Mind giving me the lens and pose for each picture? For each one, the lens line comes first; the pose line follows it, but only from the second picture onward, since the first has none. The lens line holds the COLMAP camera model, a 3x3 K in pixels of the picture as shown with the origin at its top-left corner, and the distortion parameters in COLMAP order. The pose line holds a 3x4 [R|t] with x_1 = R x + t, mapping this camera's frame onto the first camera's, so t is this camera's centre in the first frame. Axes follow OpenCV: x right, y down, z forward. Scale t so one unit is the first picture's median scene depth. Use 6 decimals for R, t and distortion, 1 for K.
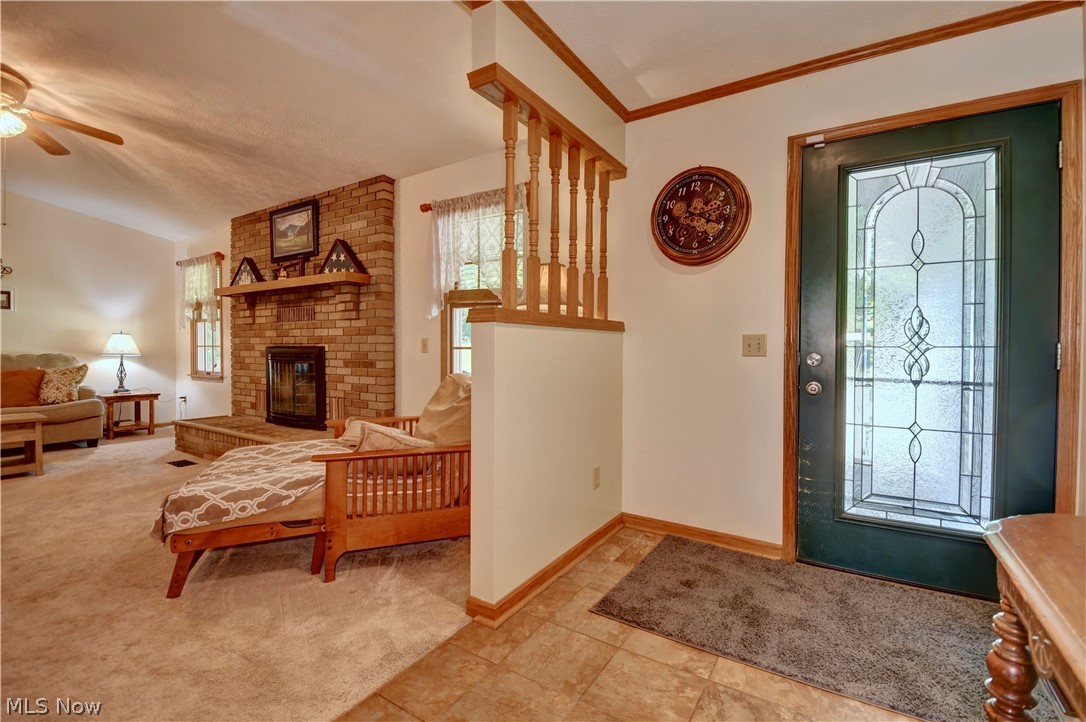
lens RADIAL K [[477.0, 0, 544.1], [0, 477.0, 357.7], [0, 0, 1]] dist [0.004035, -0.015314]
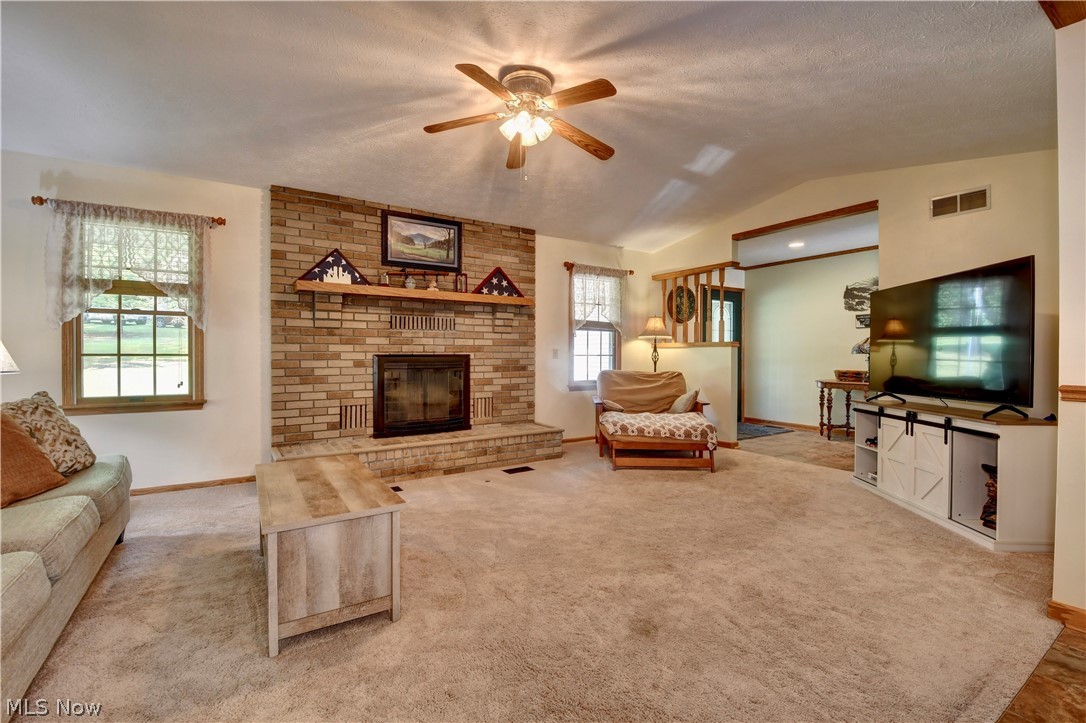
lens RADIAL K [[477.0, 0, 544.1], [0, 477.0, 358.2], [0, 0, 1]] dist [0.004035, -0.015314]
pose [[0.407672, -0.010575, 0.913067, -1.423315], [0.022264, 0.999751, 0.001639, -0.013142], [-0.912857, 0.019660, 0.407806, 0.375990]]
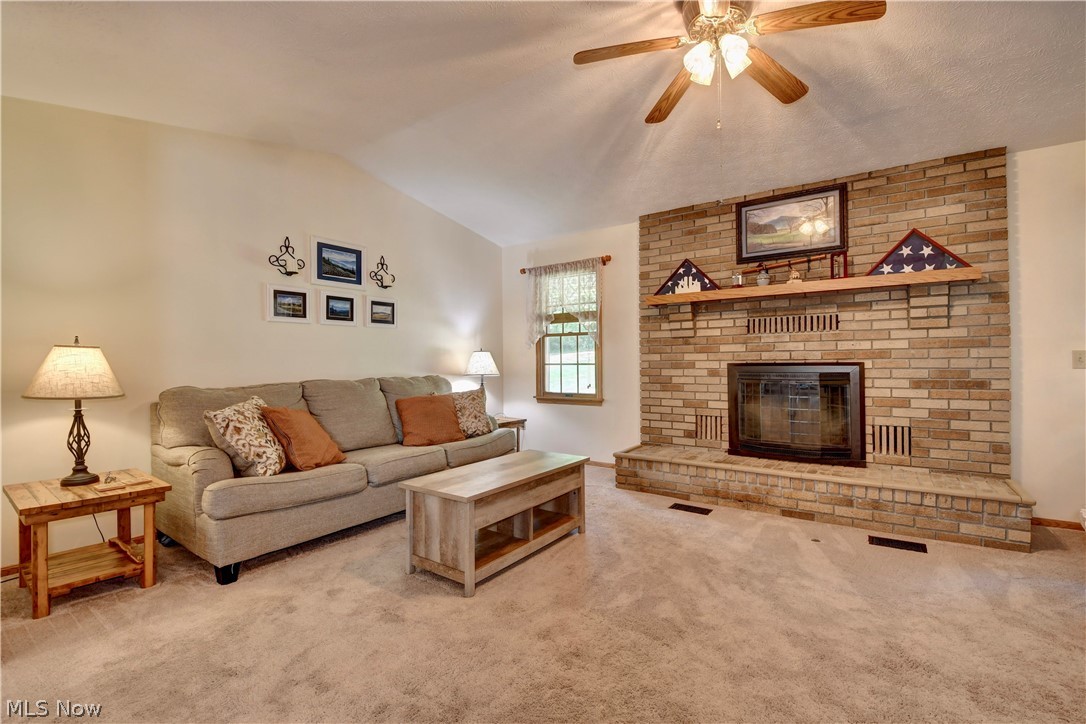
lens RADIAL K [[477.0, 0, 544.1], [0, 477.0, 358.7], [0, 0, 1]] dist [0.004035, -0.015314]
pose [[0.998610, -0.013676, -0.050908, -0.959595], [0.012266, 0.999535, -0.027915, -0.014376], [0.051267, 0.027252, 0.998313, 0.166041]]
